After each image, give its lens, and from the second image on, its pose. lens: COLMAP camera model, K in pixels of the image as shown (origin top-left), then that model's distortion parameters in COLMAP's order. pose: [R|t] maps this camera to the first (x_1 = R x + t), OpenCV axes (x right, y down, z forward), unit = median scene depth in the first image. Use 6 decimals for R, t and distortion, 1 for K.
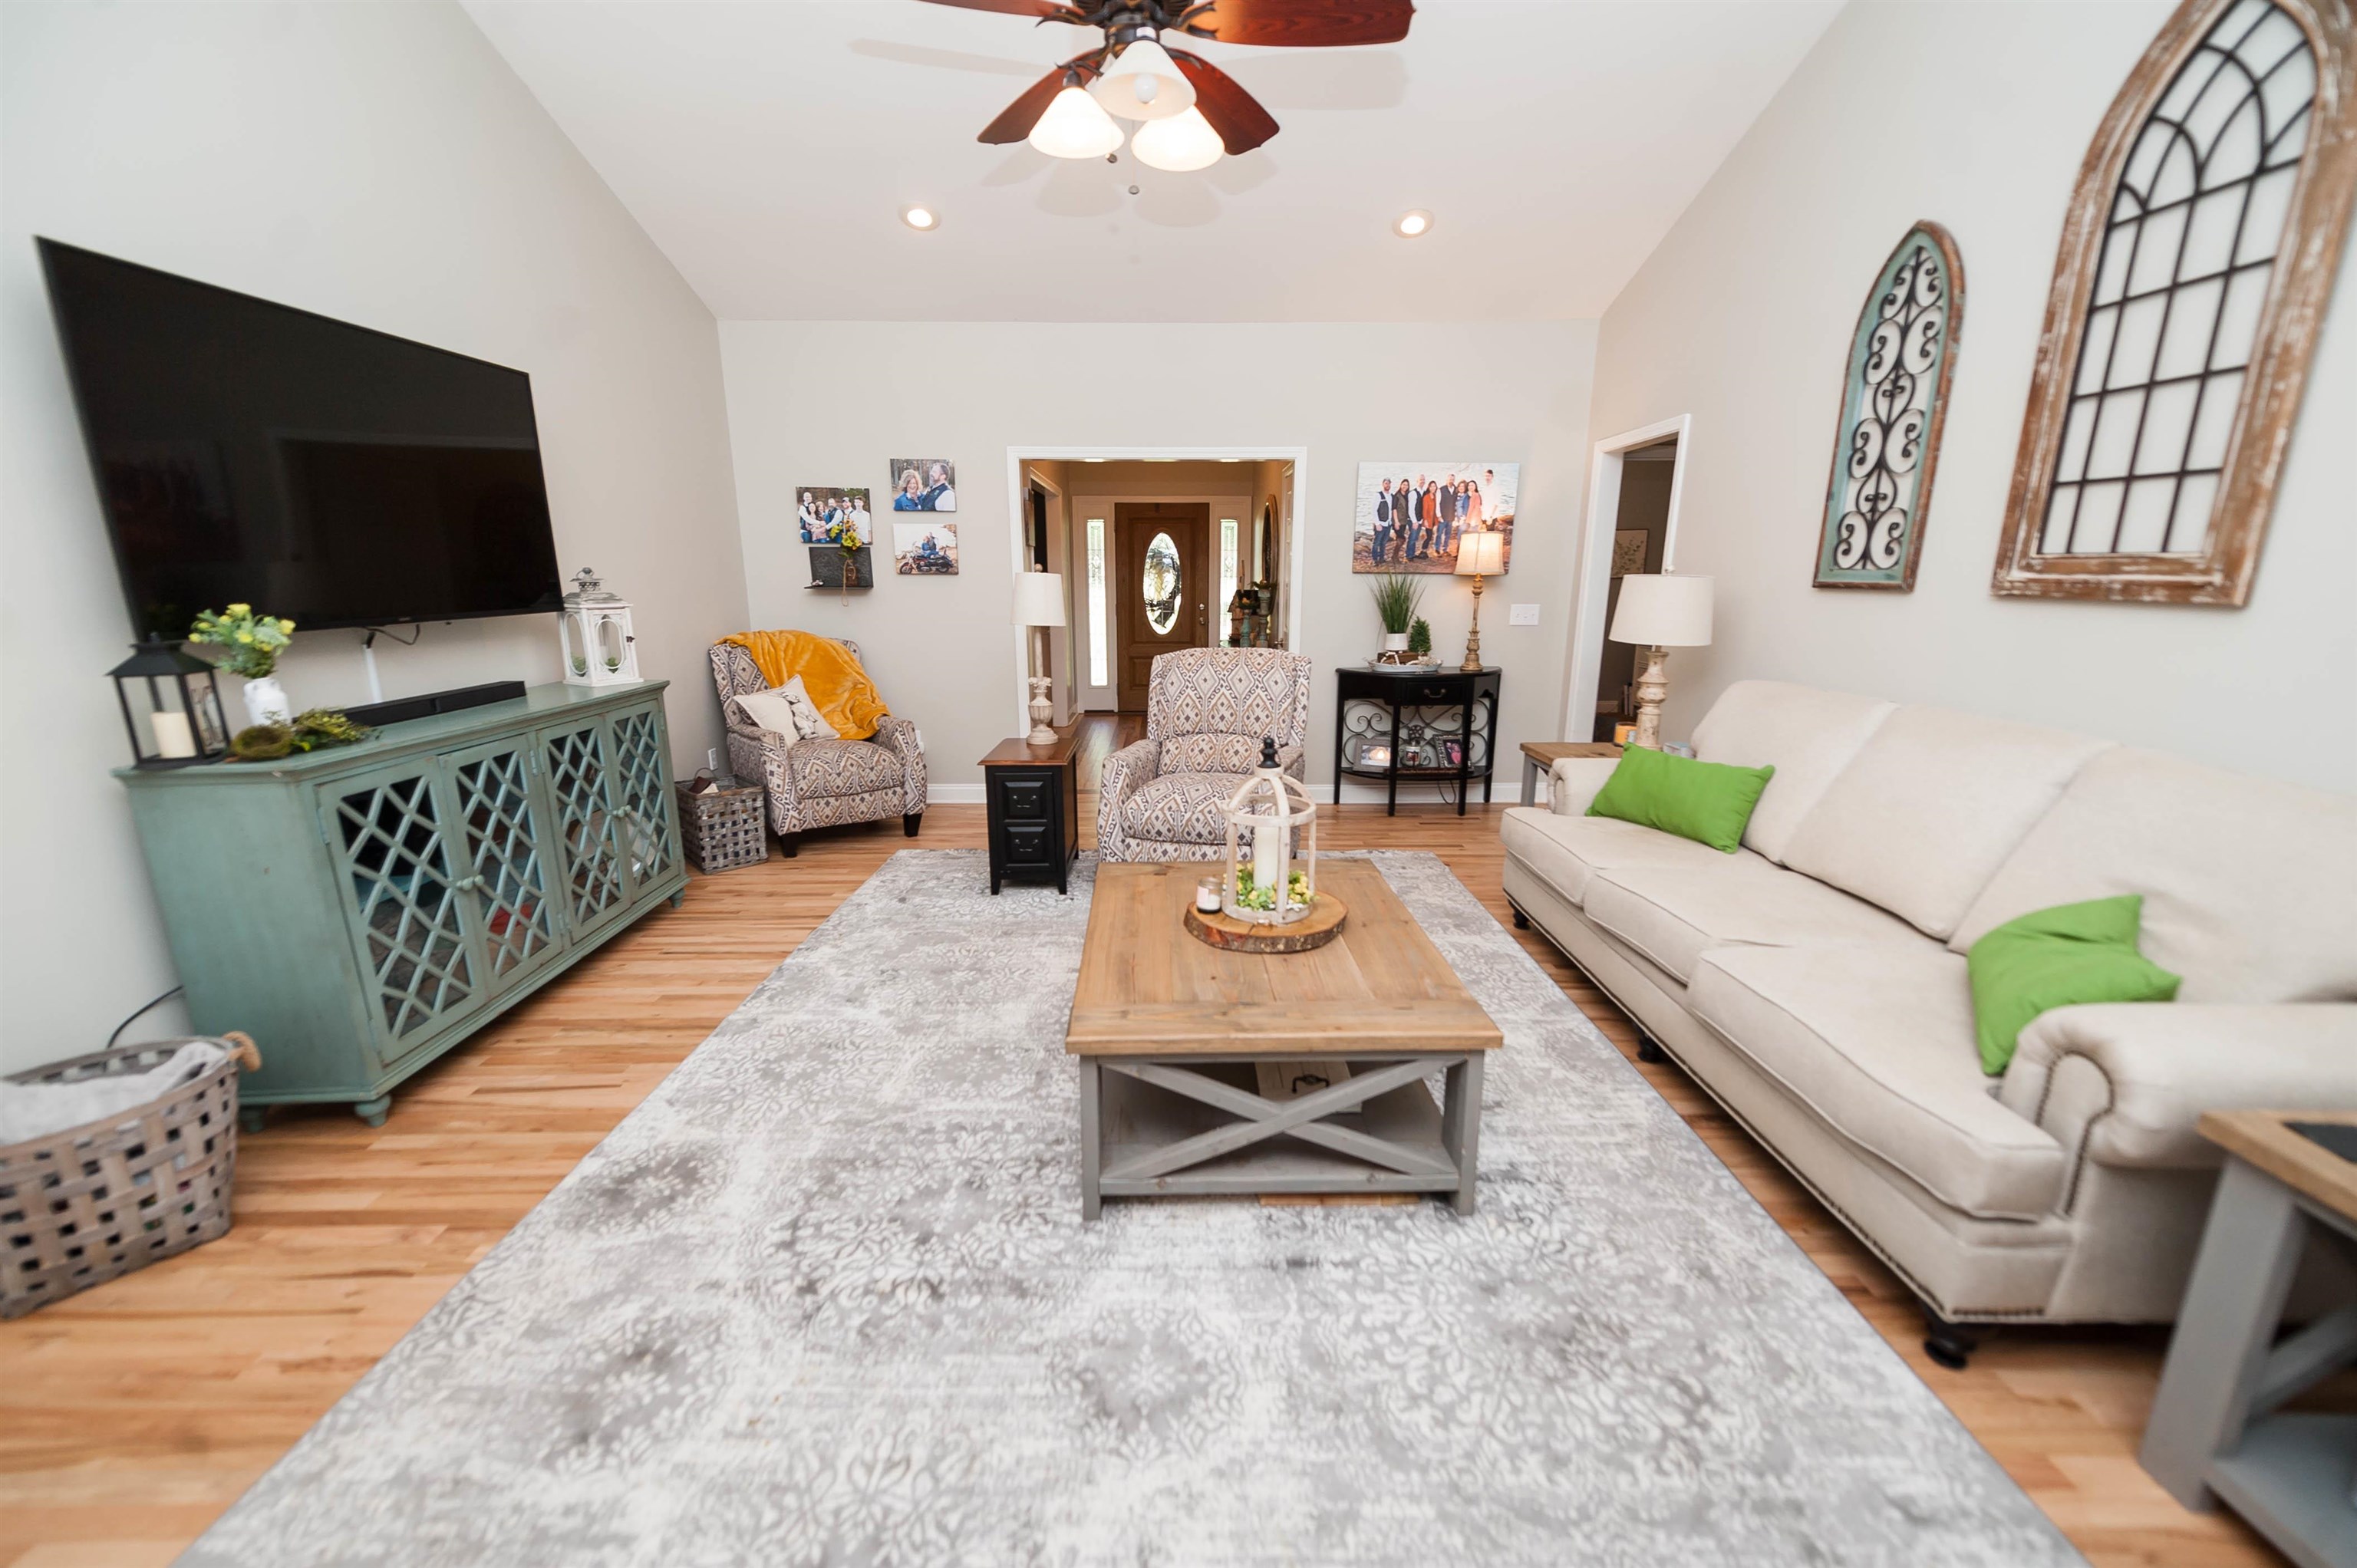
lens RADIAL K [[942.0, 0, 1170.9], [0, 942.0, 788.9], [0, 0, 1]] dist [0.017693, -0.008149]
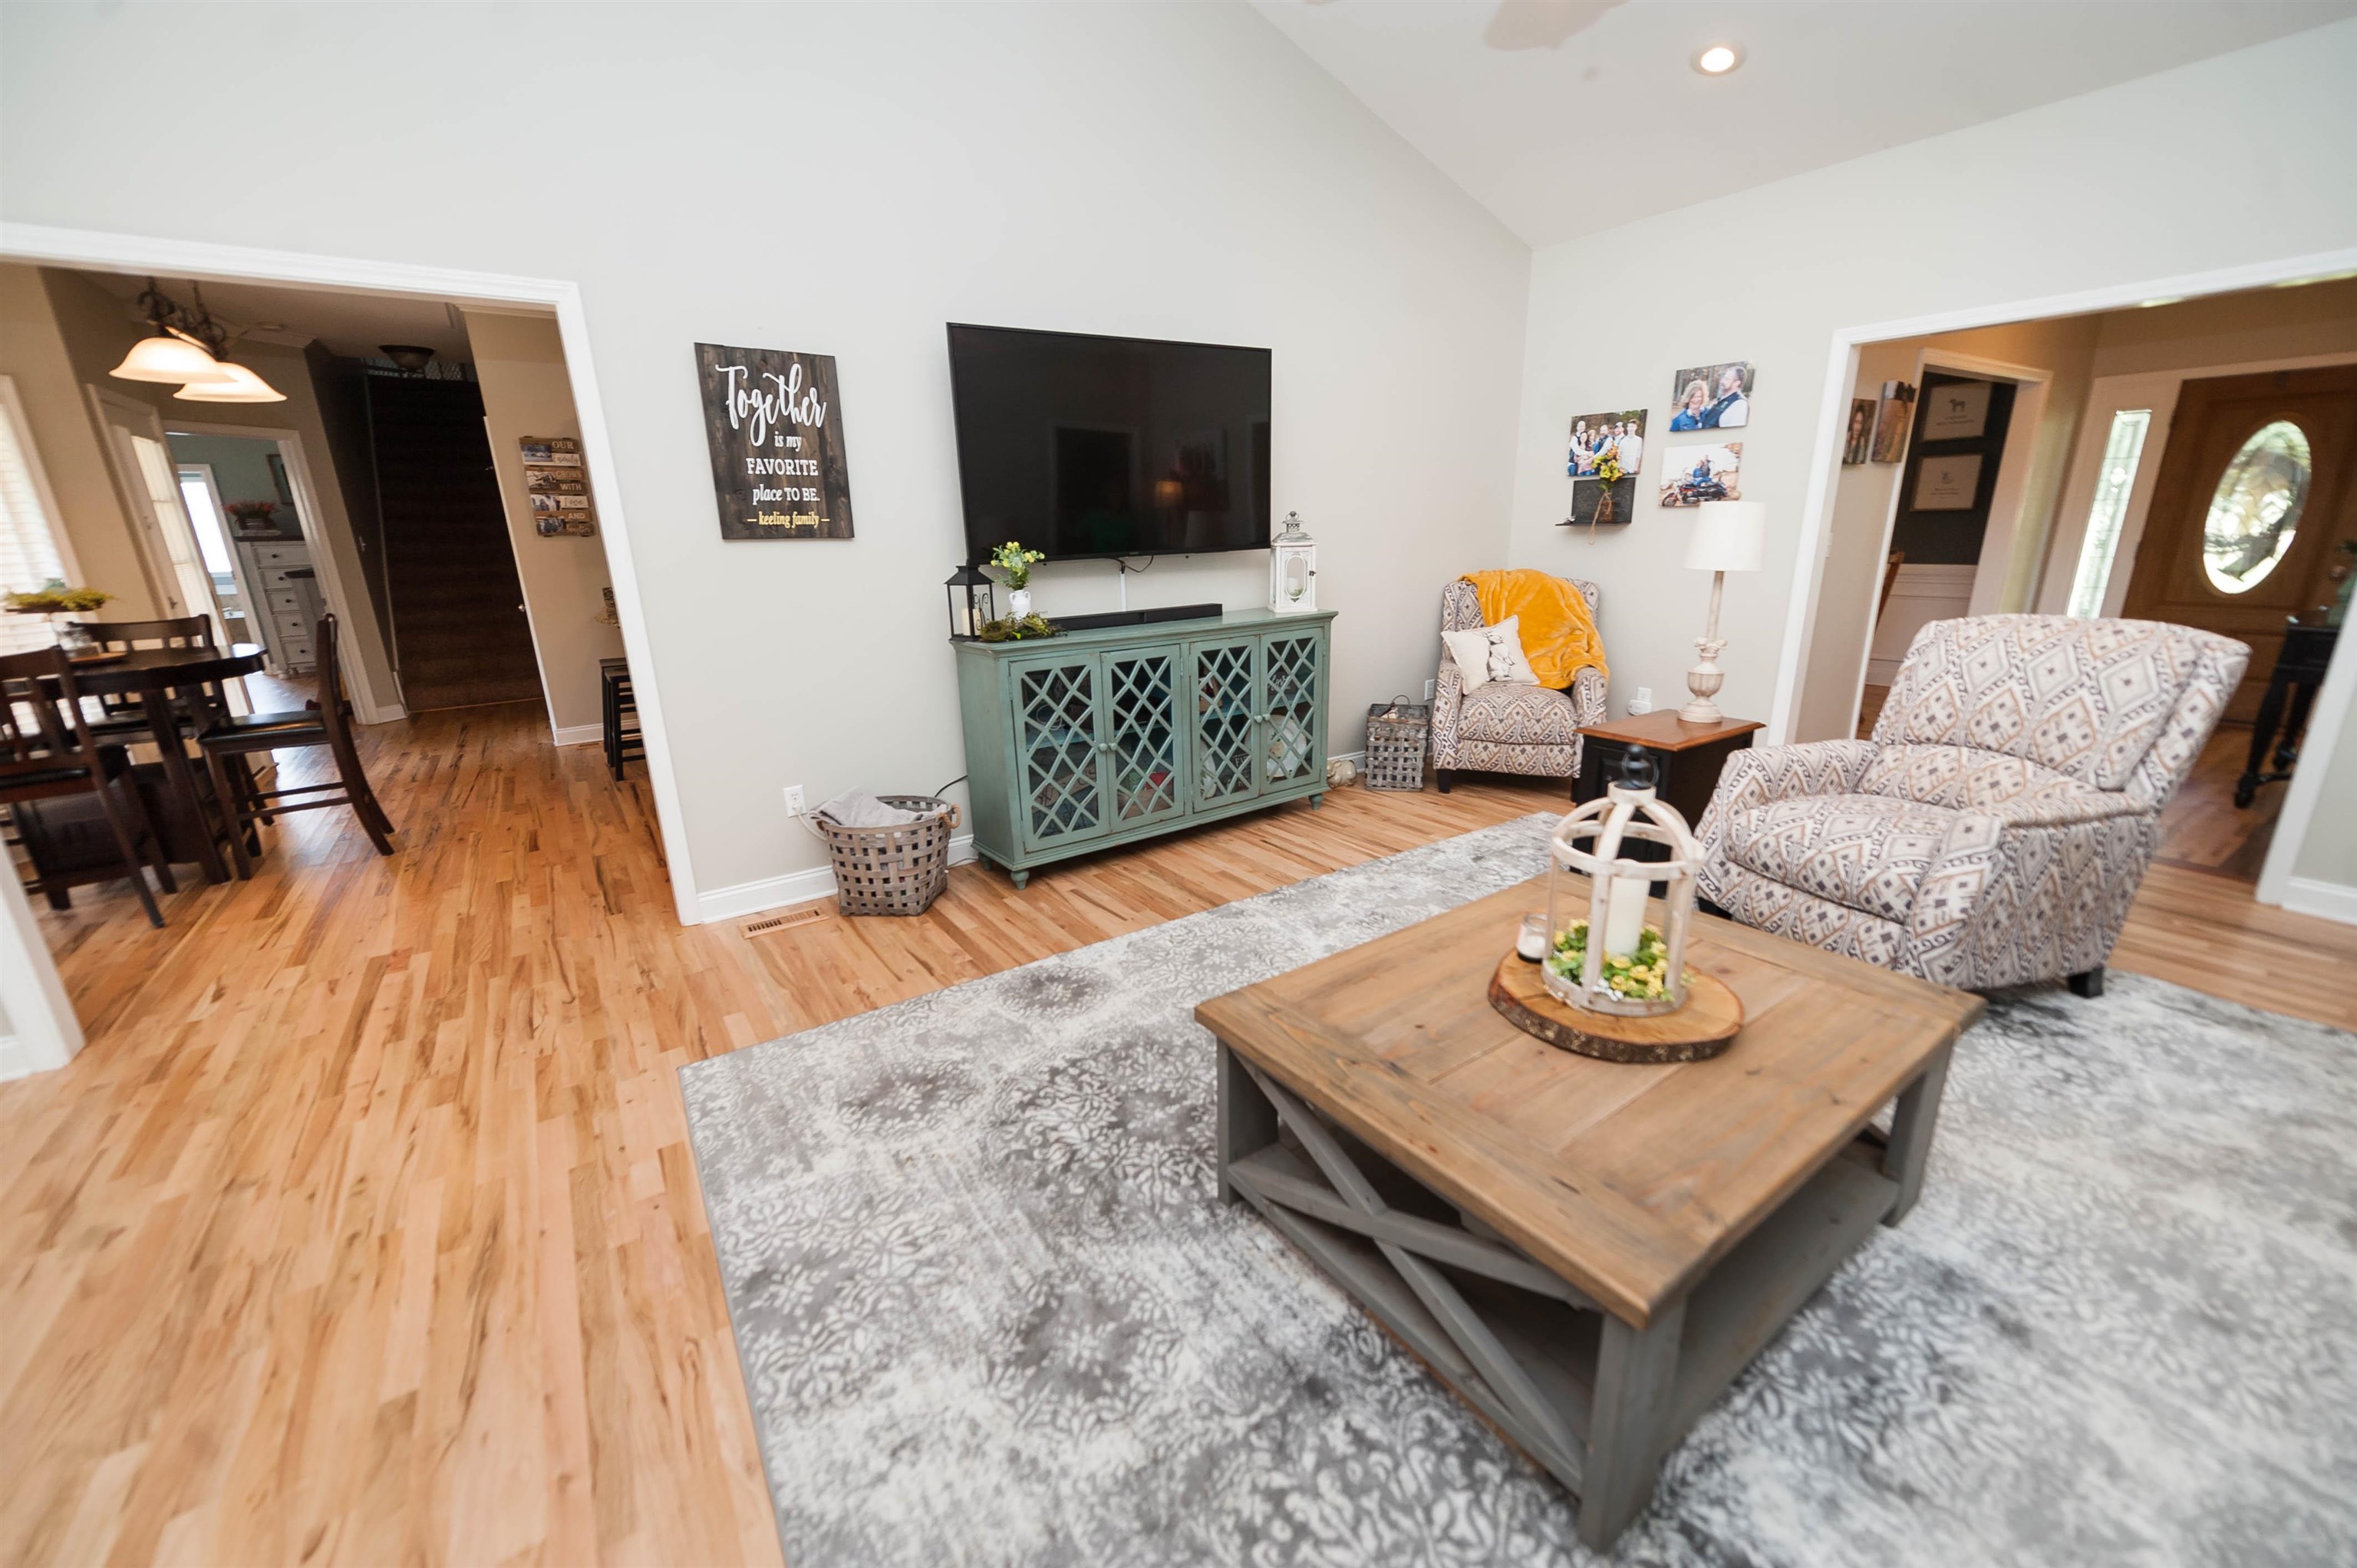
lens RADIAL K [[924.1, 0, 1169.1], [0, 924.1, 788.9], [0, 0, 1]] dist [0.015354, -0.006089]
pose [[0.550587, 0.219475, -0.805409, 0.359017], [-0.163993, 0.974456, 0.153433, -0.054746], [0.818511, 0.047603, 0.572515, 0.263530]]
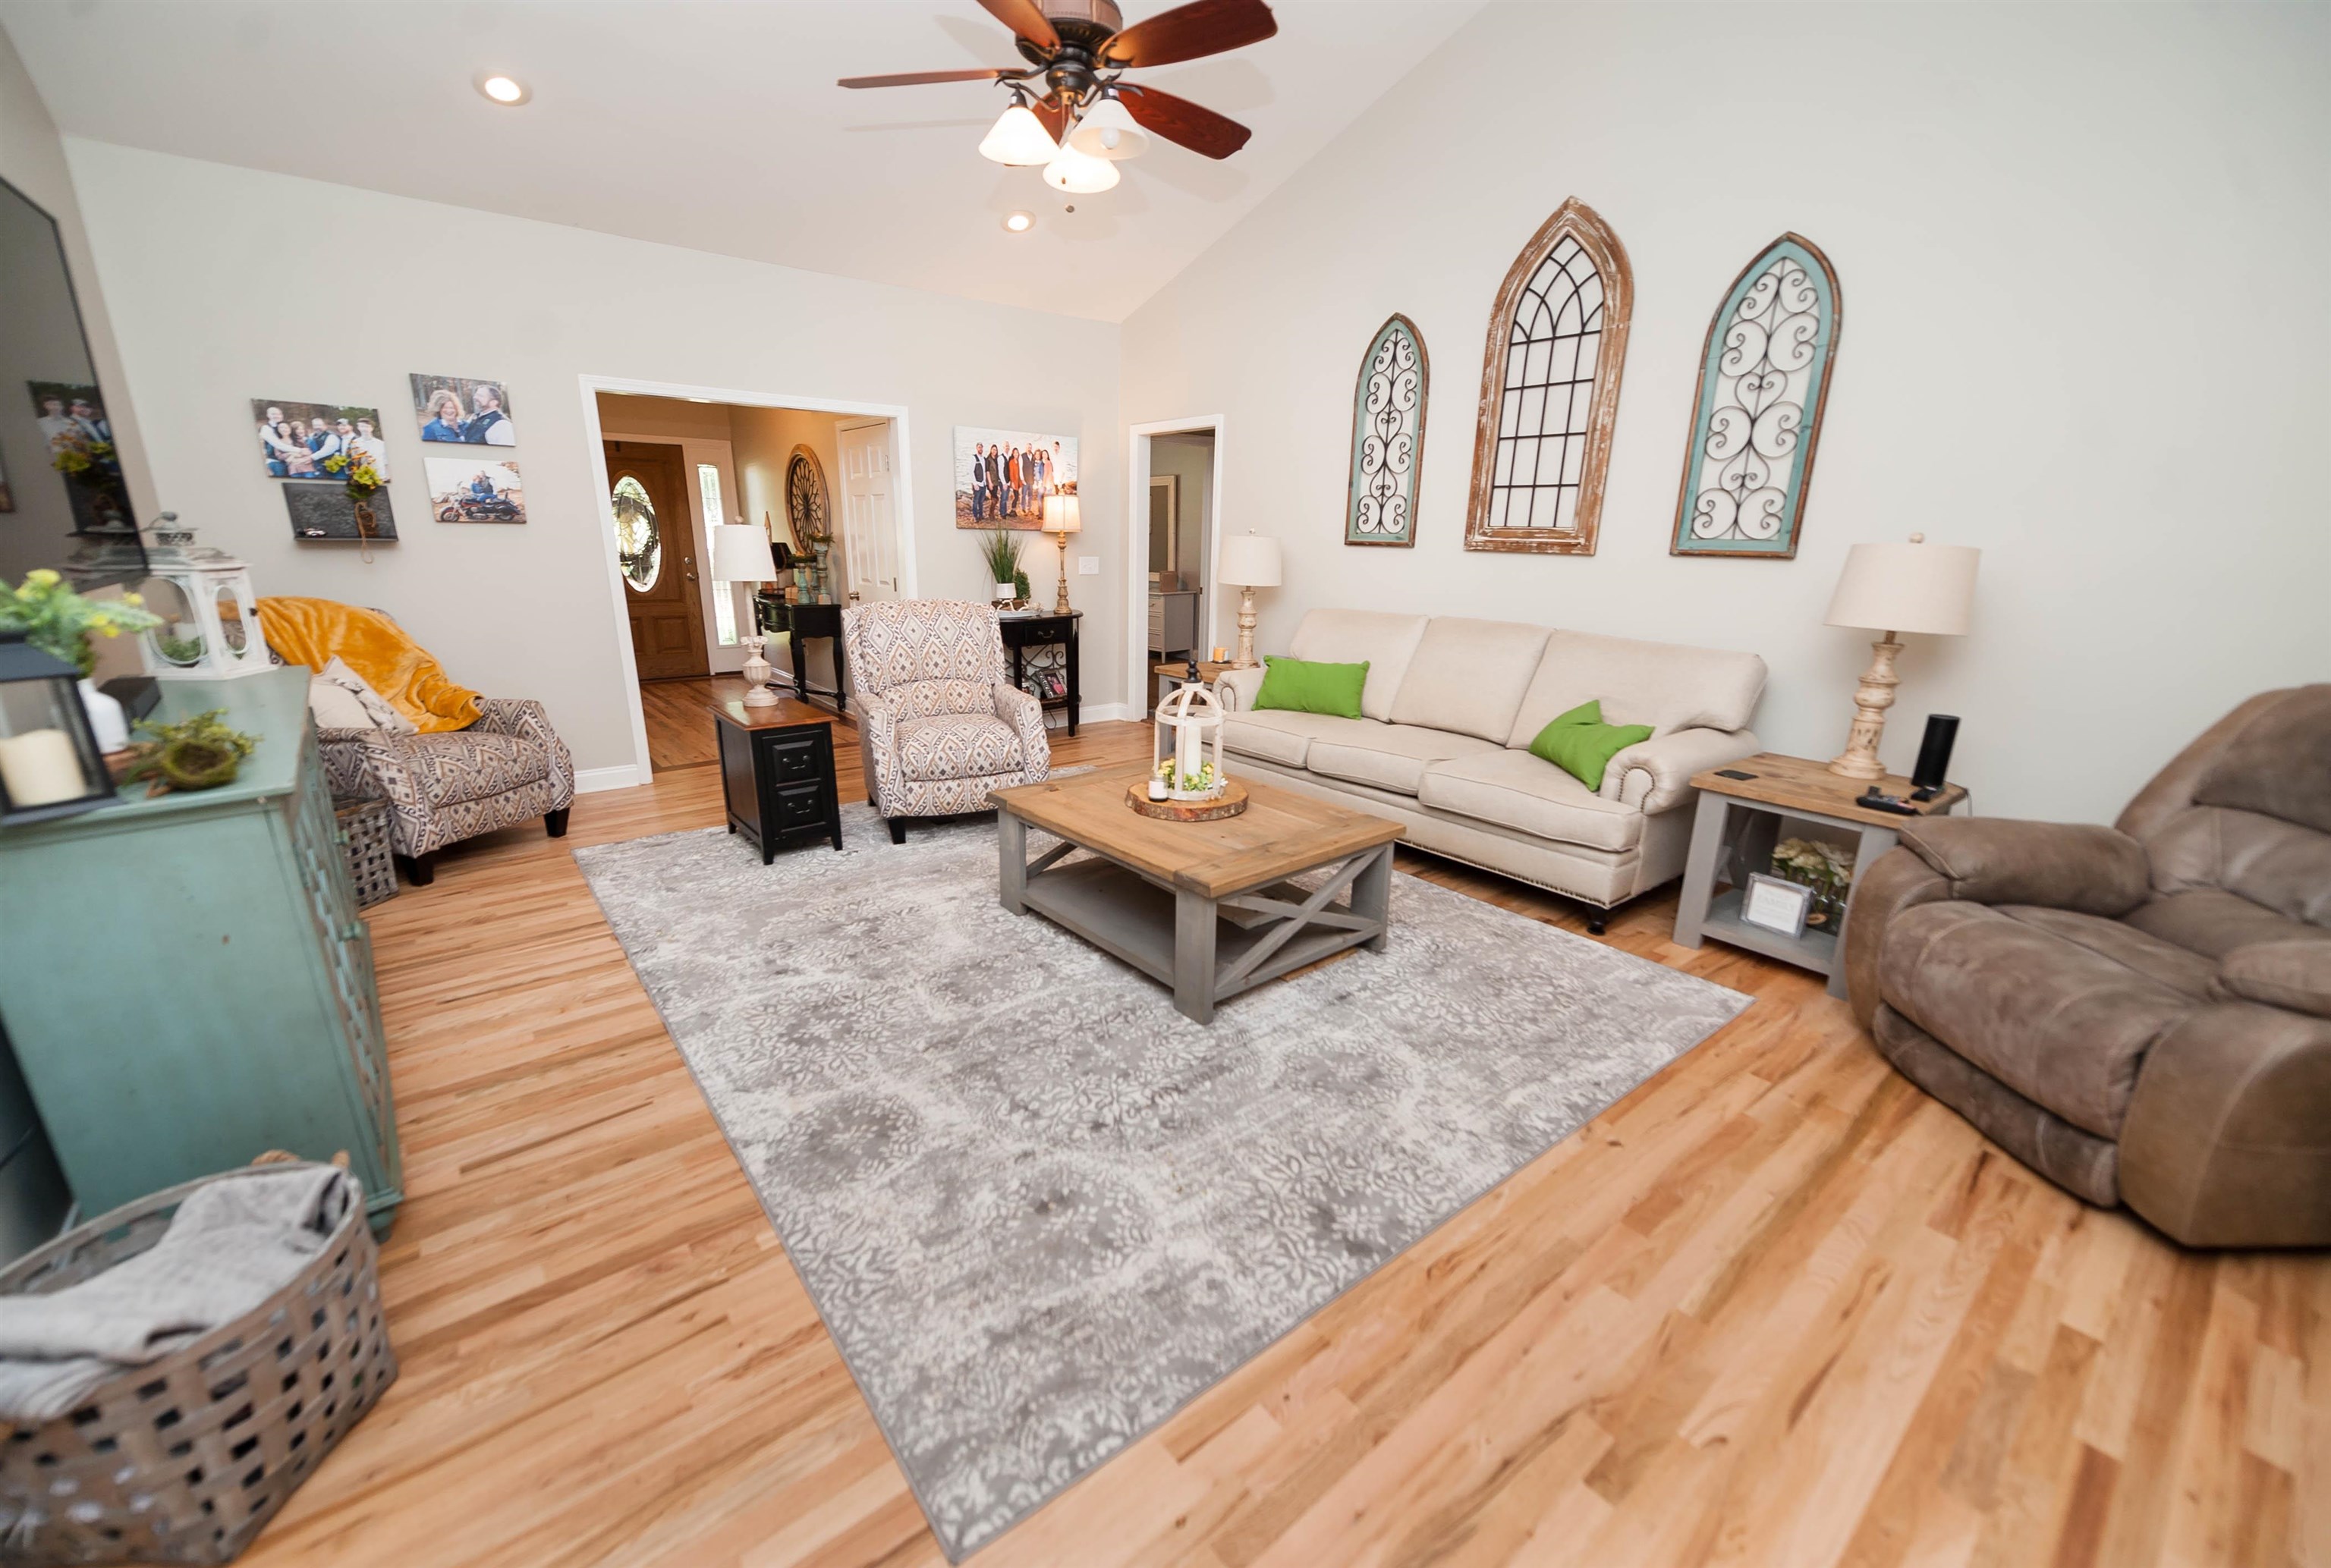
lens RADIAL K [[951.5, 0, 1152.1], [0, 951.5, 786.9], [0, 0, 1]] dist [0.022695, -0.010930]
pose [[0.778528, -0.153878, 0.608454, -0.599454], [0.127066, 0.988046, 0.087293, -0.001643], [-0.614613, 0.009354, 0.788773, -0.011350]]
